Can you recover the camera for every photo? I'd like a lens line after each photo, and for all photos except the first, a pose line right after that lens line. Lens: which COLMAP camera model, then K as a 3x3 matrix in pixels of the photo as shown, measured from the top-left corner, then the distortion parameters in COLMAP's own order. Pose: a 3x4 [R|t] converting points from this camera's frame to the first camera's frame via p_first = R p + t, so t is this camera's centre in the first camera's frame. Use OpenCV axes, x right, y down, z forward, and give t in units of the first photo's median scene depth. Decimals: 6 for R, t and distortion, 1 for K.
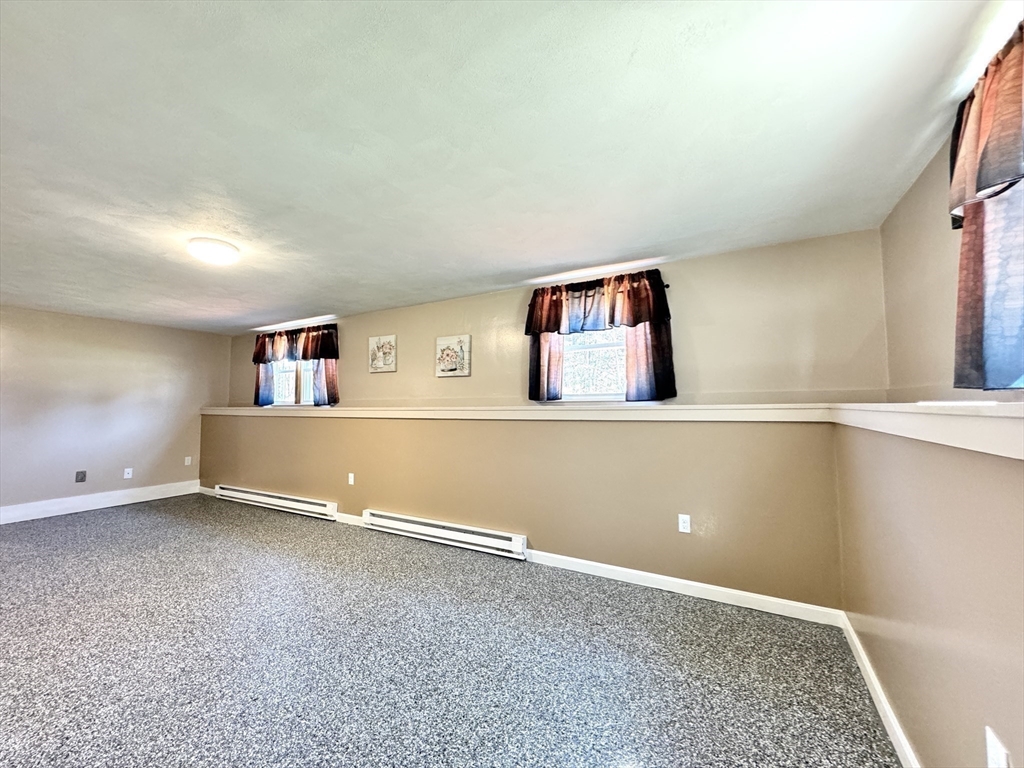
lens RADIAL K [[406.2, 0, 510.5], [0, 406.2, 381.7], [0, 0, 1]] dist [-0.004038, 0.000691]
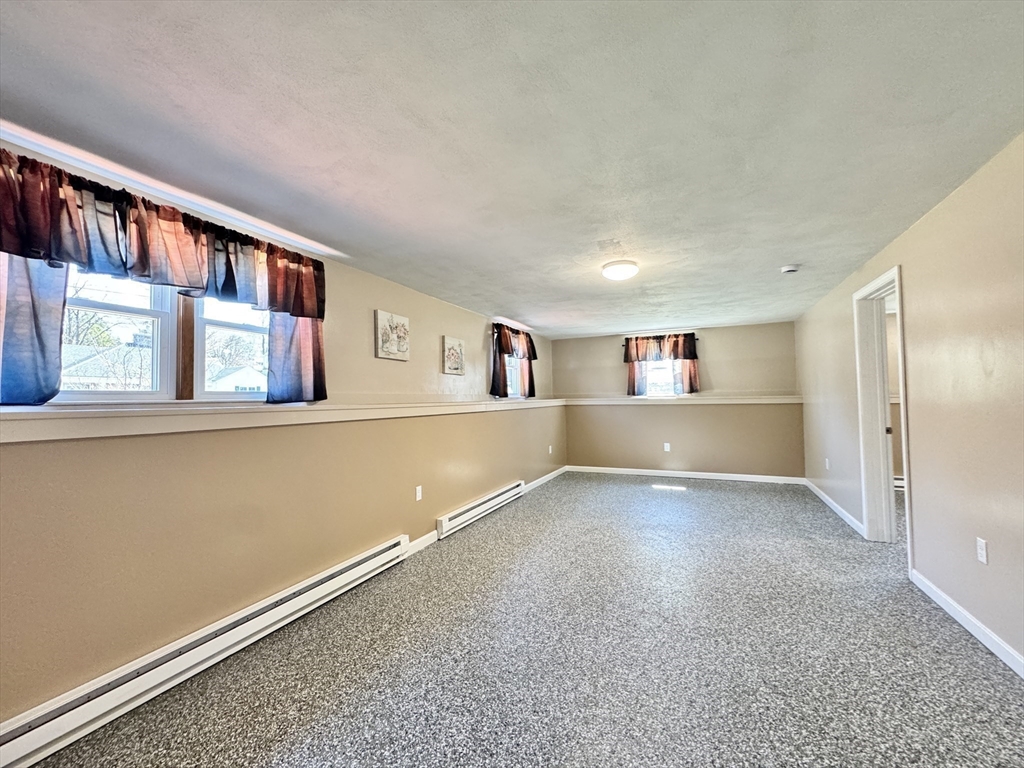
lens RADIAL K [[406.2, 0, 511.1], [0, 406.2, 384.9], [0, 0, 1]] dist [-0.004038, 0.000691]
pose [[-0.070209, 0.045814, 0.996480, -1.140547], [-0.033949, 0.998256, -0.048288, 0.057863], [-0.996954, -0.037220, -0.068531, 0.836637]]
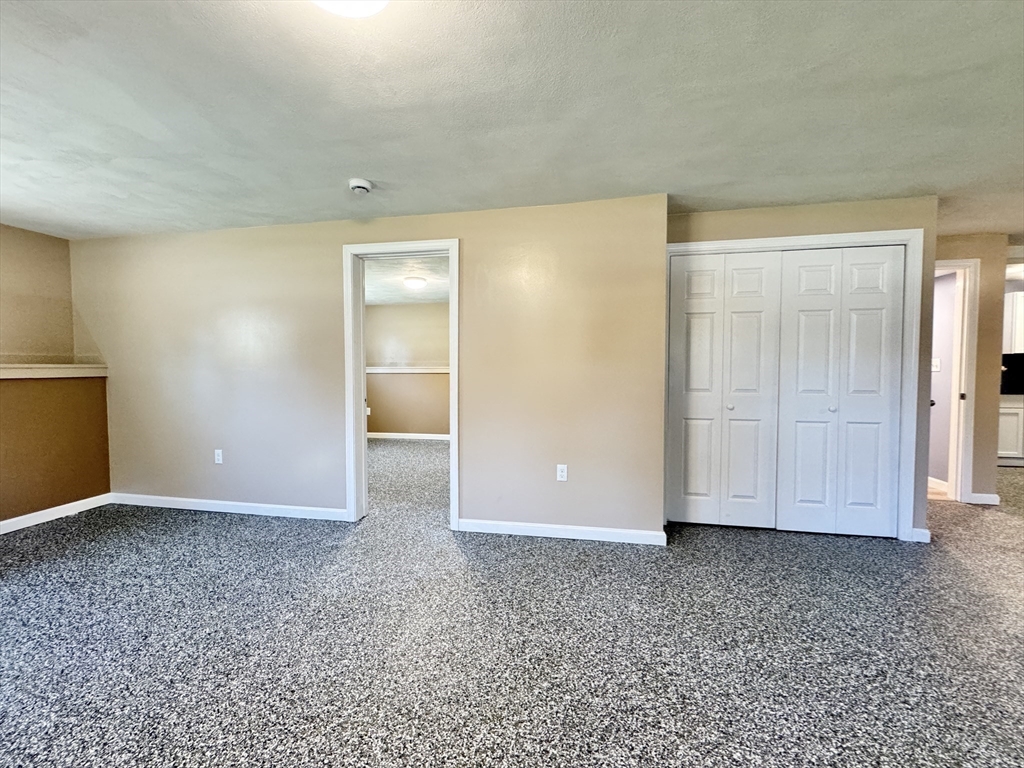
lens RADIAL K [[406.2, 0, 513.3], [0, 406.2, 383.7], [0, 0, 1]] dist [-0.004038, 0.000691]
pose [[-0.946996, 0.023739, -0.320367, -0.474513], [0.027629, 0.999589, -0.007600, 0.065553], [0.320055, -0.016048, -0.947263, 0.854336]]
